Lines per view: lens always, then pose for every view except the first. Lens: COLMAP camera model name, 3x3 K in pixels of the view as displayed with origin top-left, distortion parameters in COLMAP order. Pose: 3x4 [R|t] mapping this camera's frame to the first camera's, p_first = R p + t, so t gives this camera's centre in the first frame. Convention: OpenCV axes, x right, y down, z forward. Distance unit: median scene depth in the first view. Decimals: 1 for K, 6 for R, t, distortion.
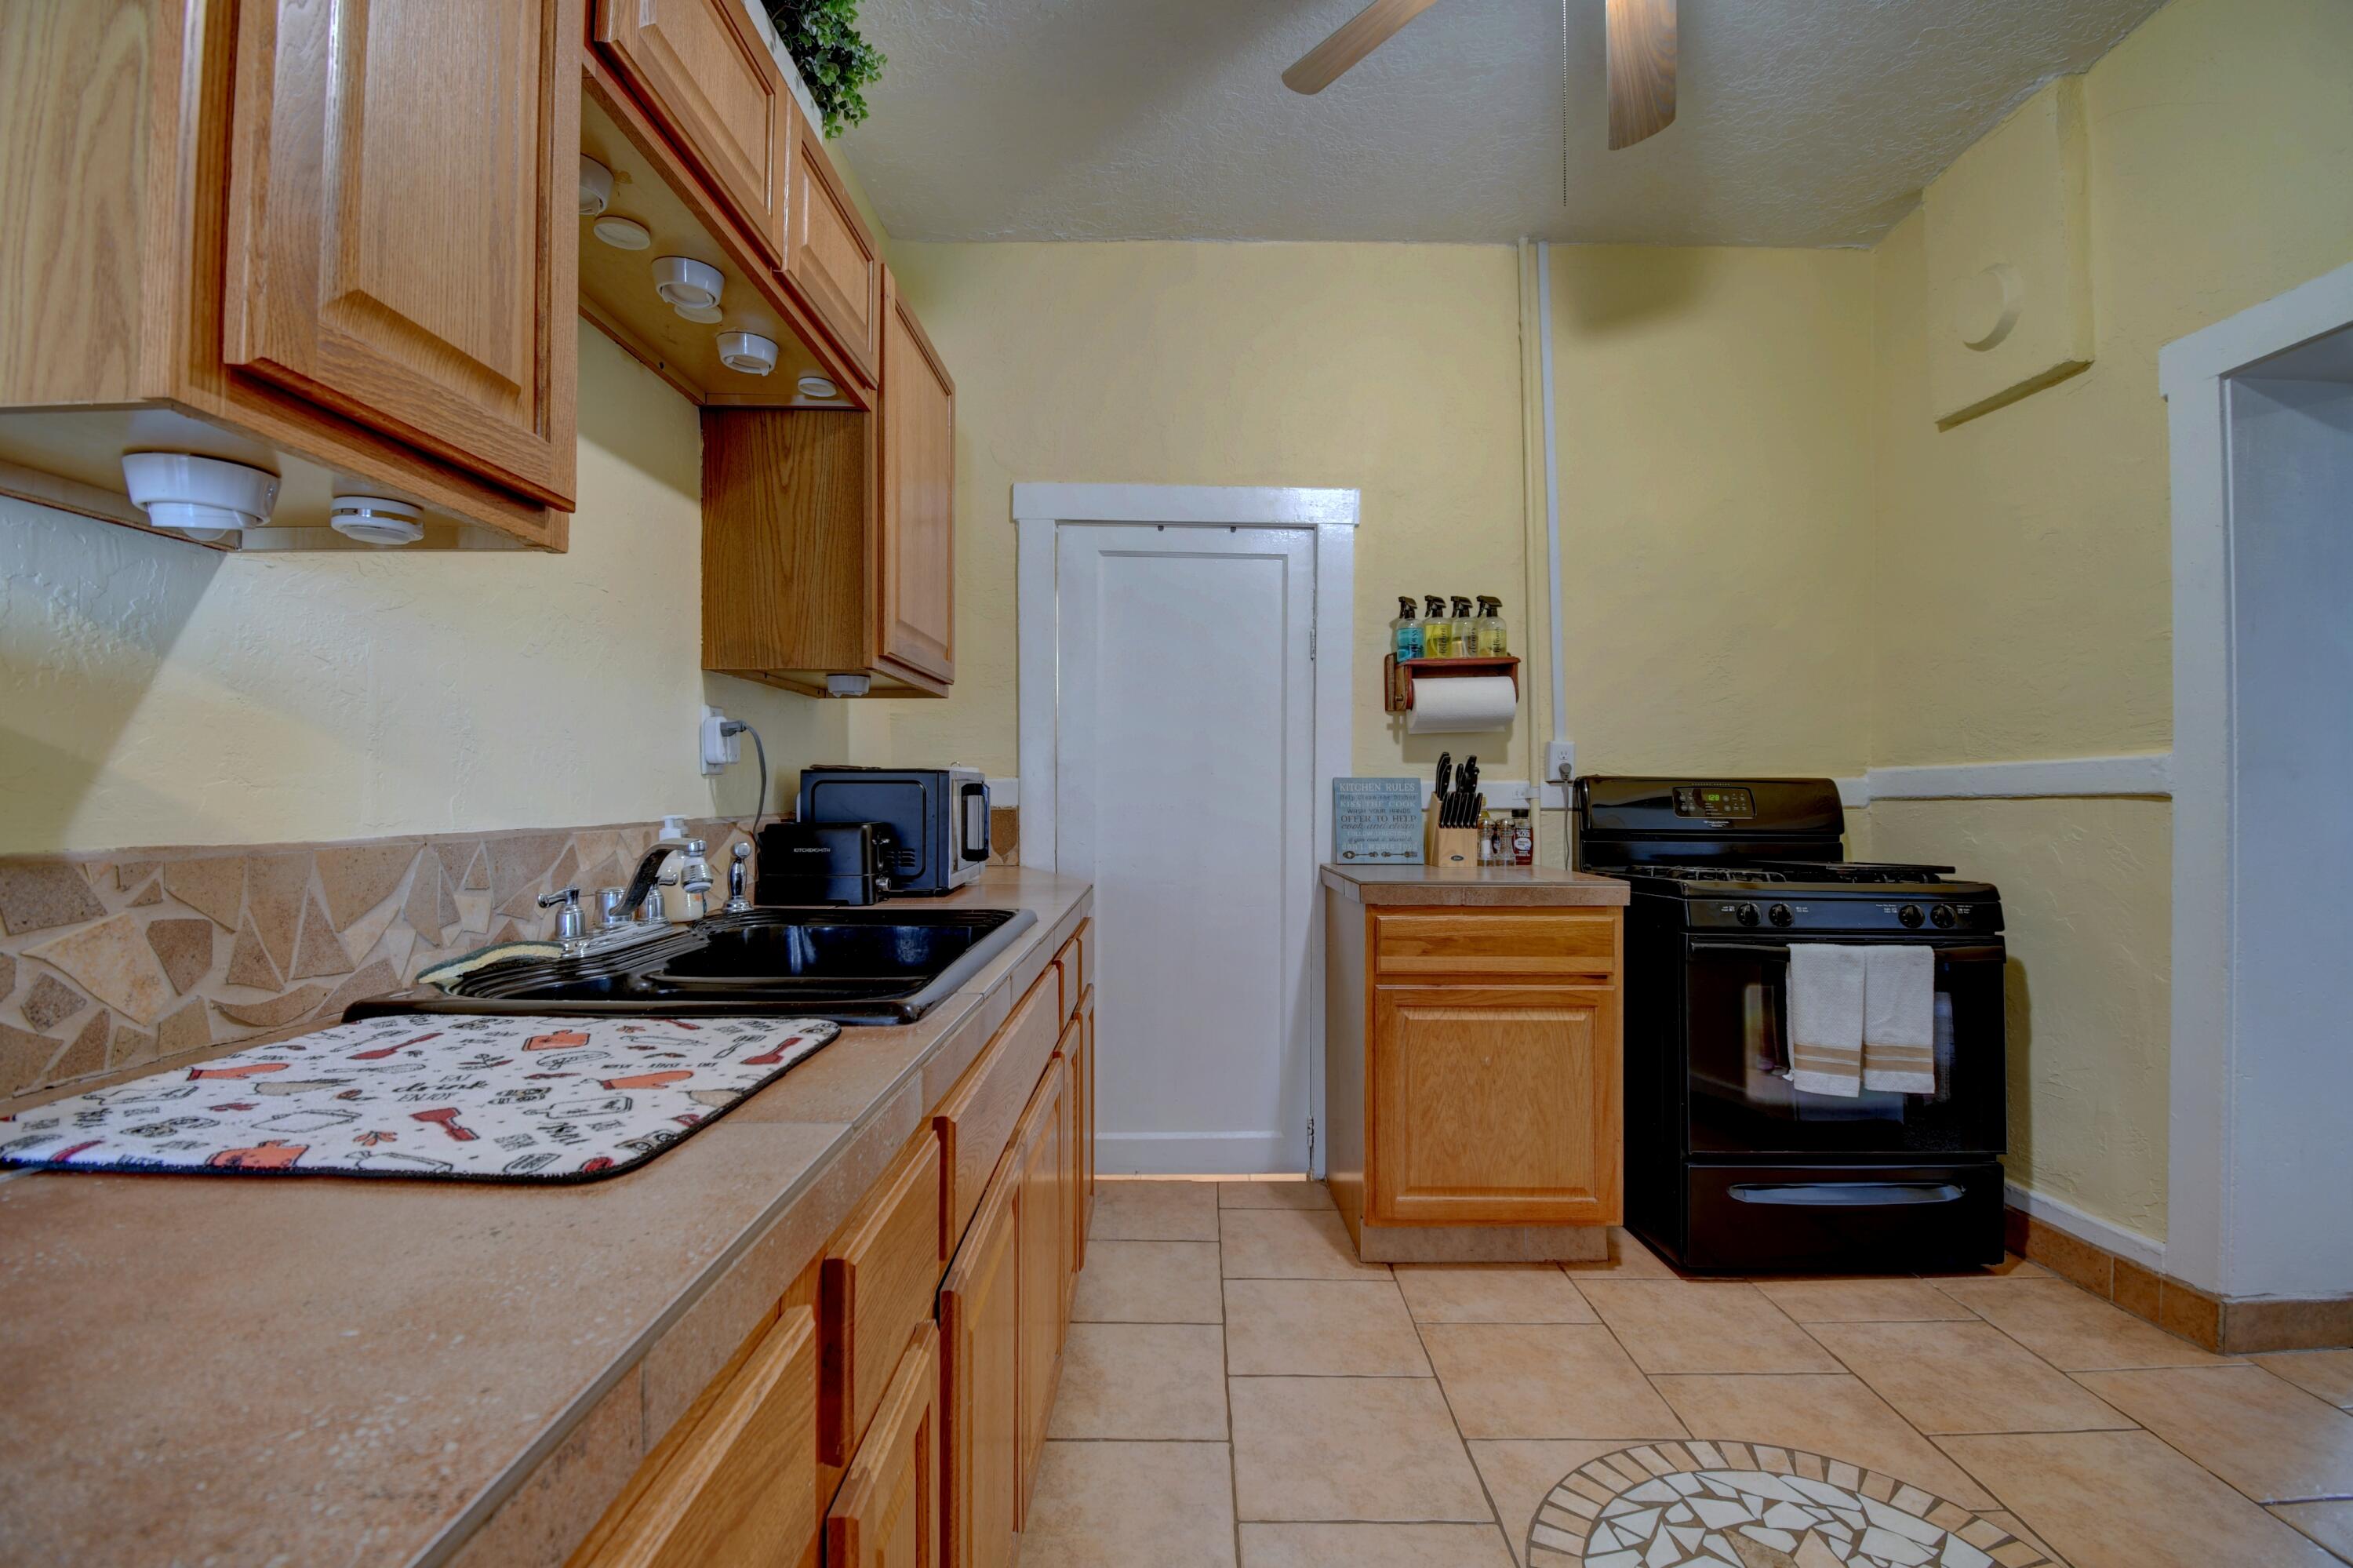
lens RADIAL K [[1035.3, 0, 1177.7], [0, 1035.3, 776.9], [0, 0, 1]] dist [-0.018573, -0.002794]
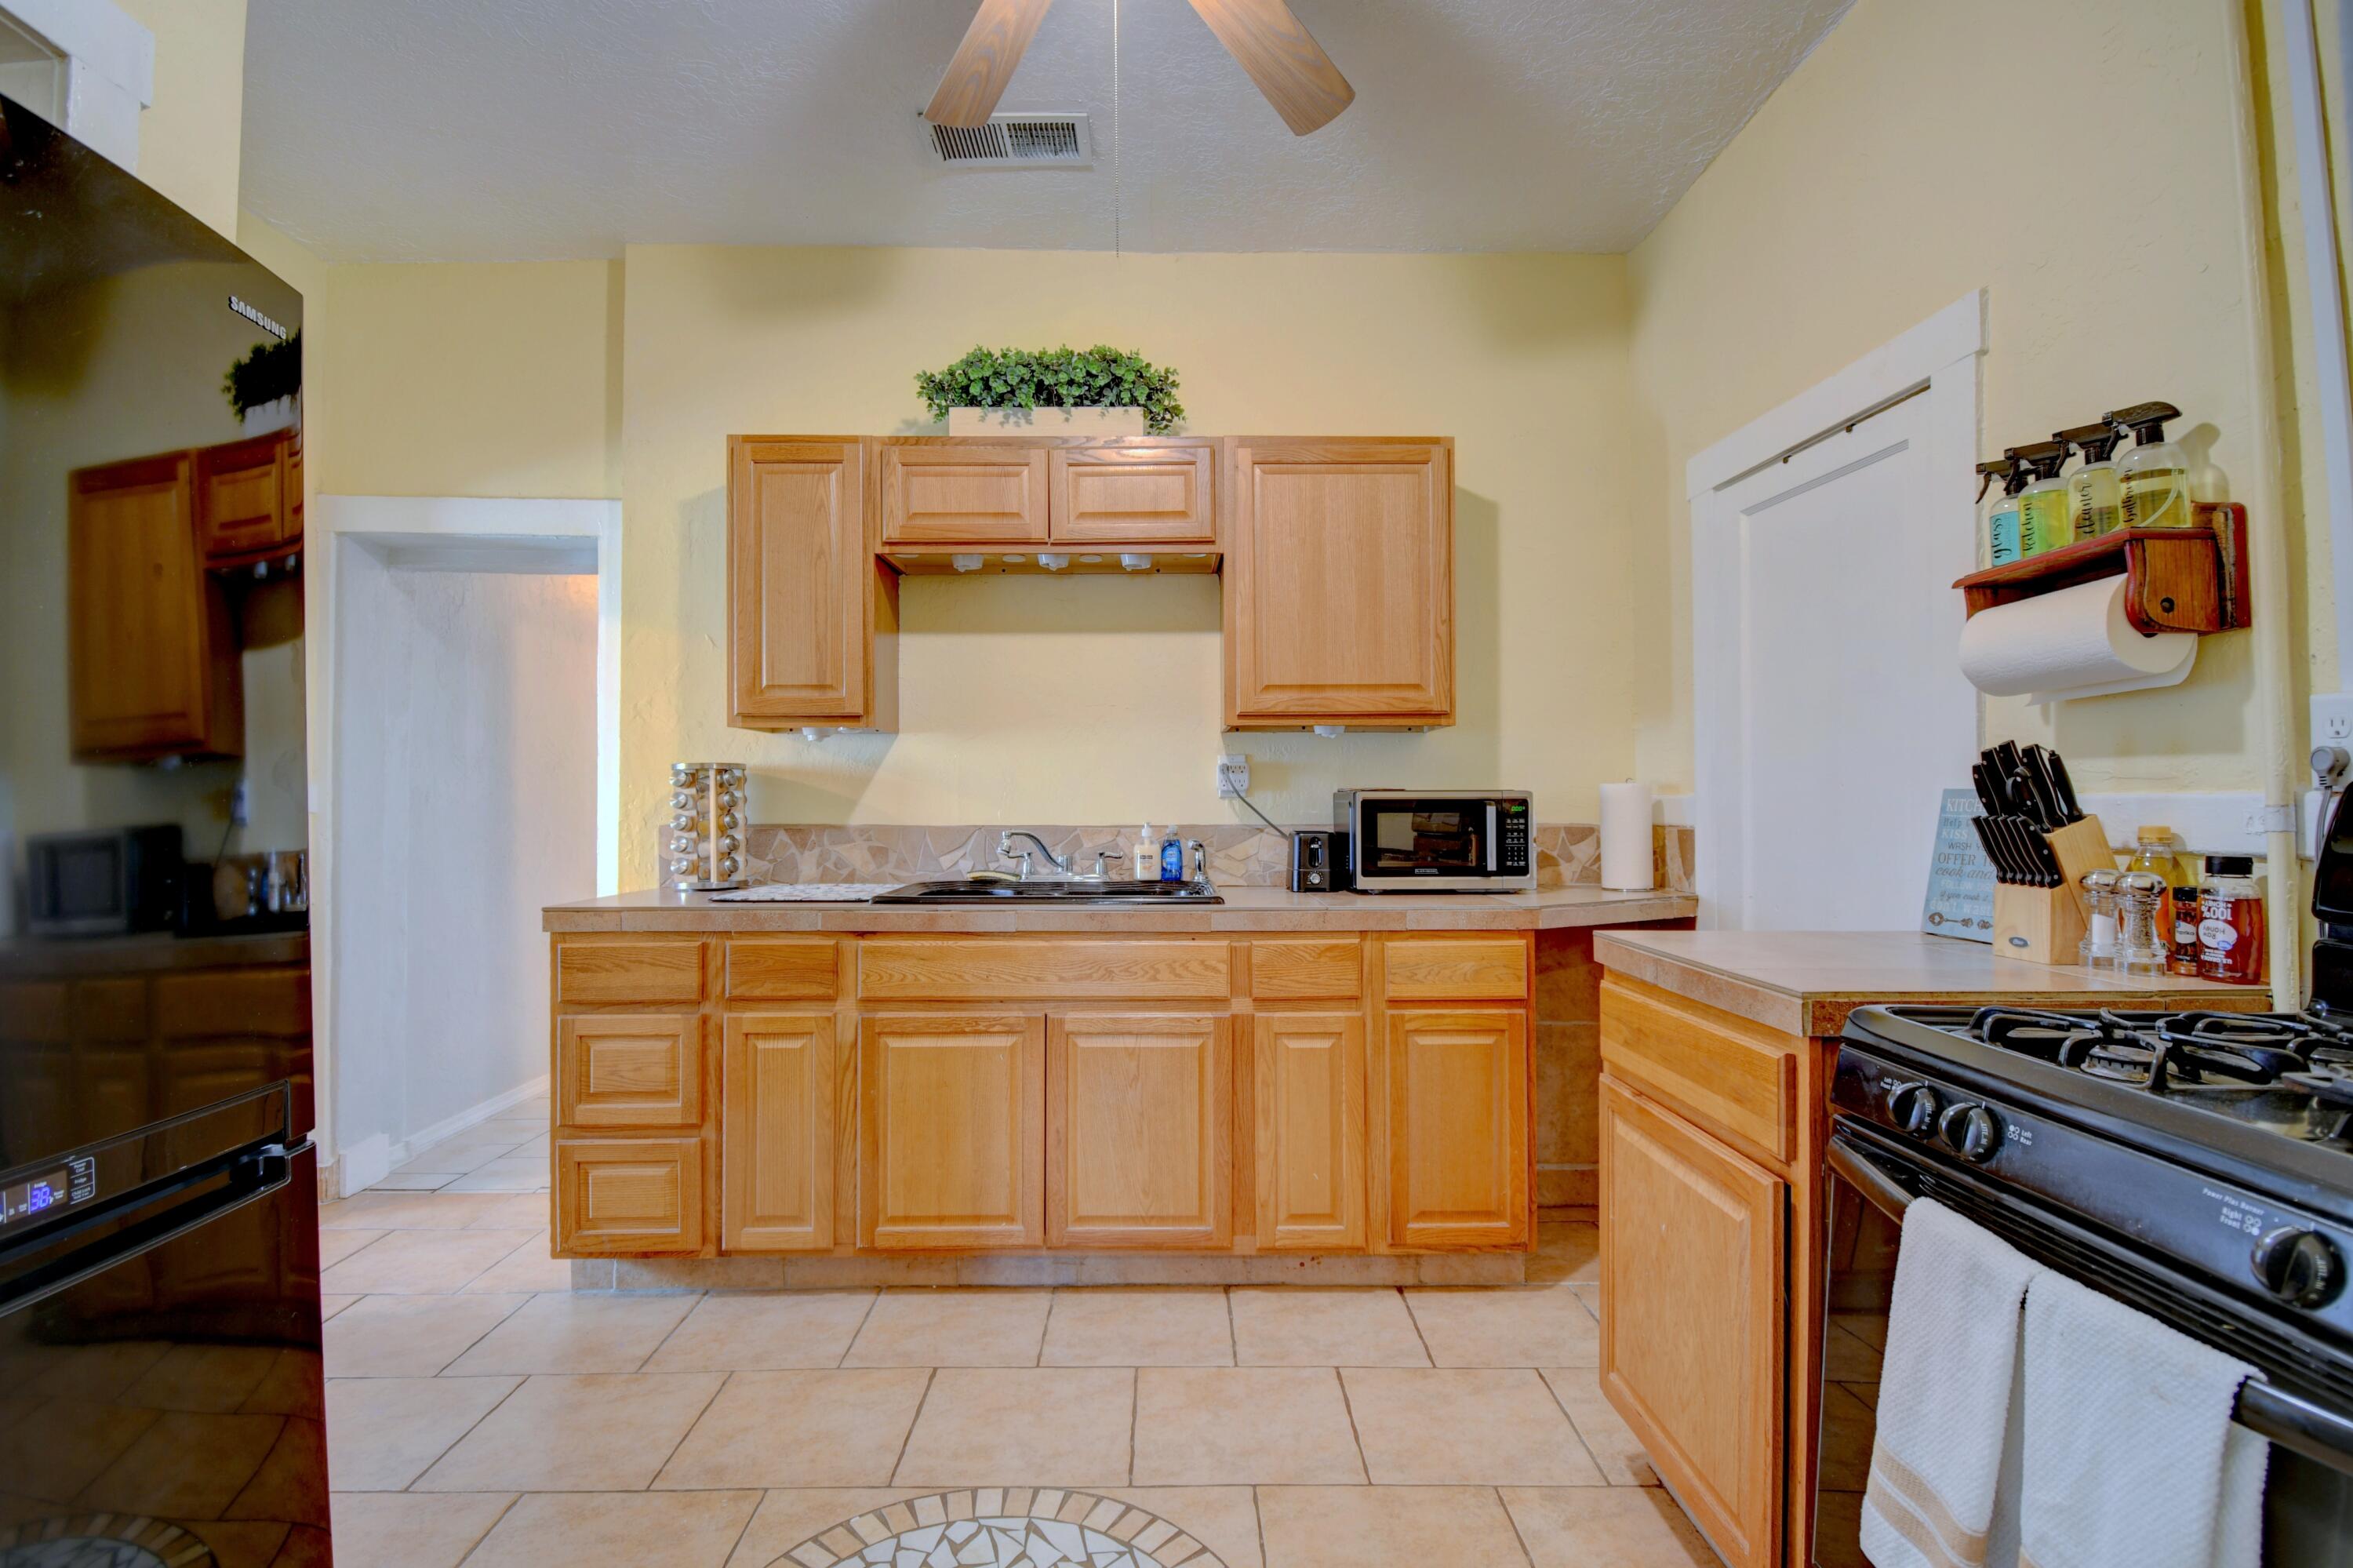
lens RADIAL K [[1143.5, 0, 1175.9], [0, 1143.5, 787.4], [0, 0, 1]] dist [-0.028075, -0.002664]
pose [[0.020878, -0.013741, -0.999688, 1.856638], [0.012639, 0.999829, -0.013479, 0.006446], [0.999702, -0.012354, 0.021048, 1.258653]]
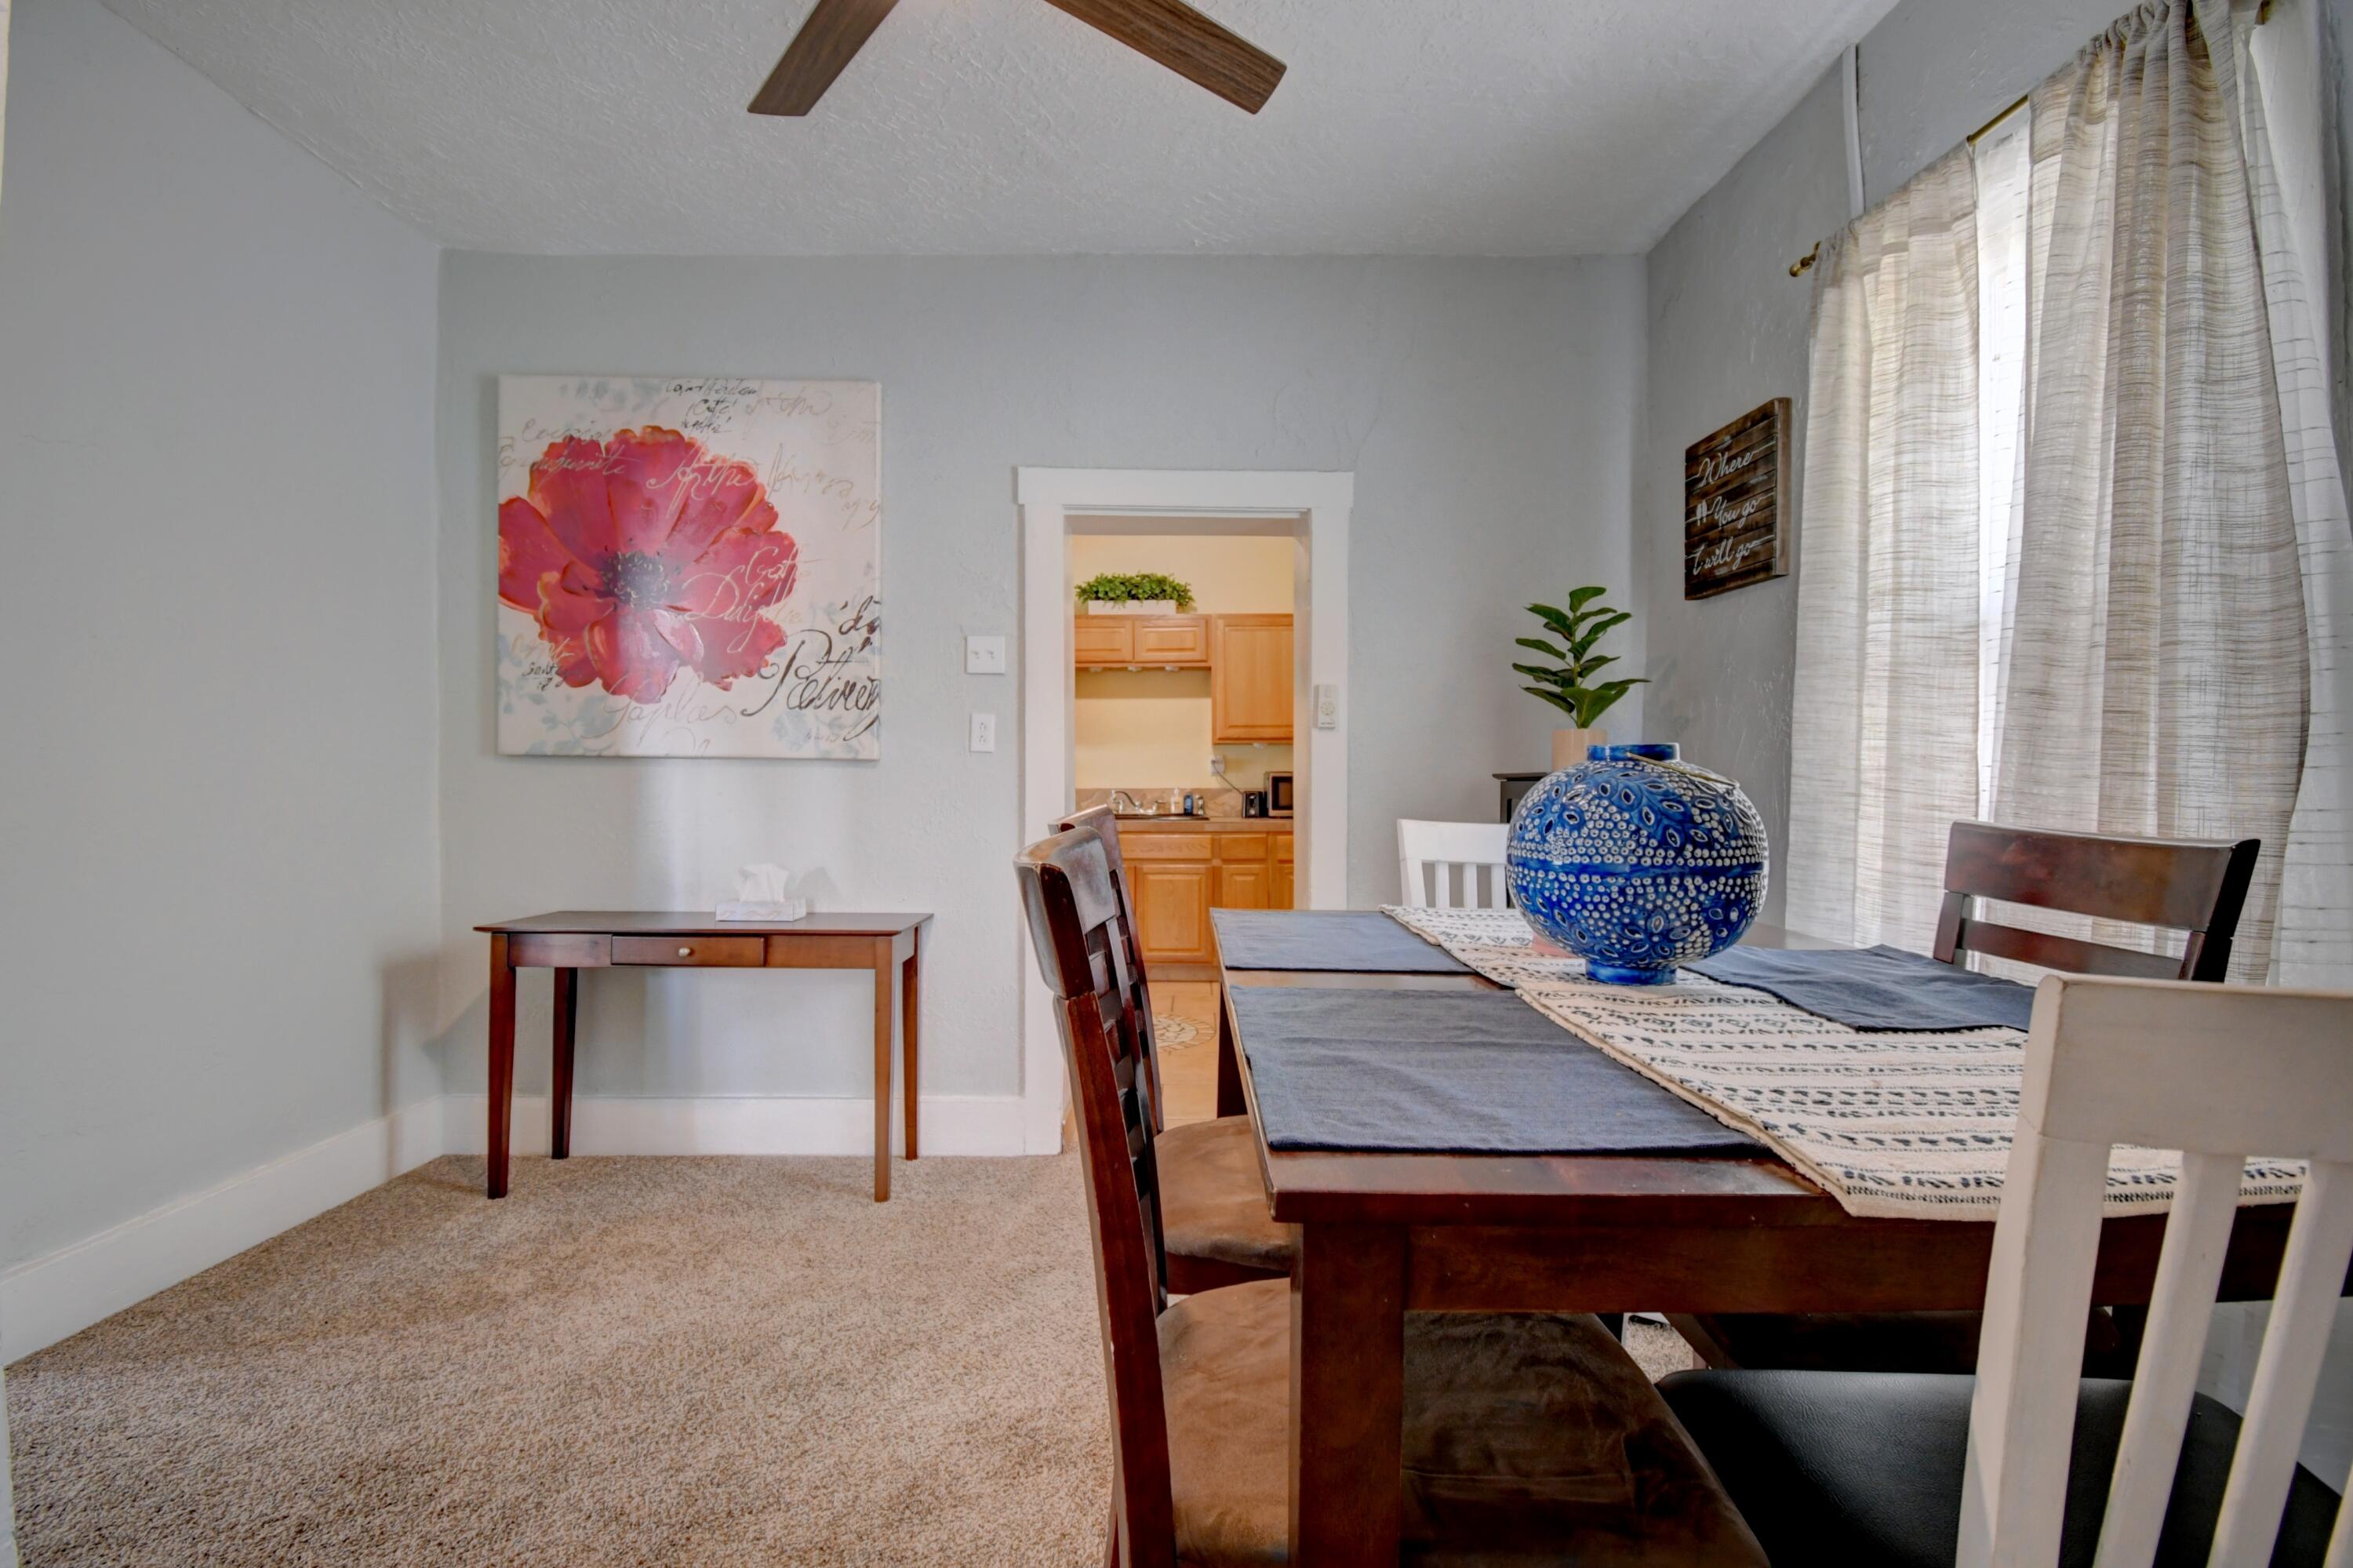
lens RADIAL K [[1035.3, 0, 1176.4], [0, 1035.3, 786.0], [0, 0, 1]] dist [-0.018573, -0.002794]
pose [[0.004121, 0.011810, -0.999922, 4.329713], [0.012368, 0.999853, 0.011860, -0.014583], [0.999915, -0.012416, 0.003975, 1.224525]]
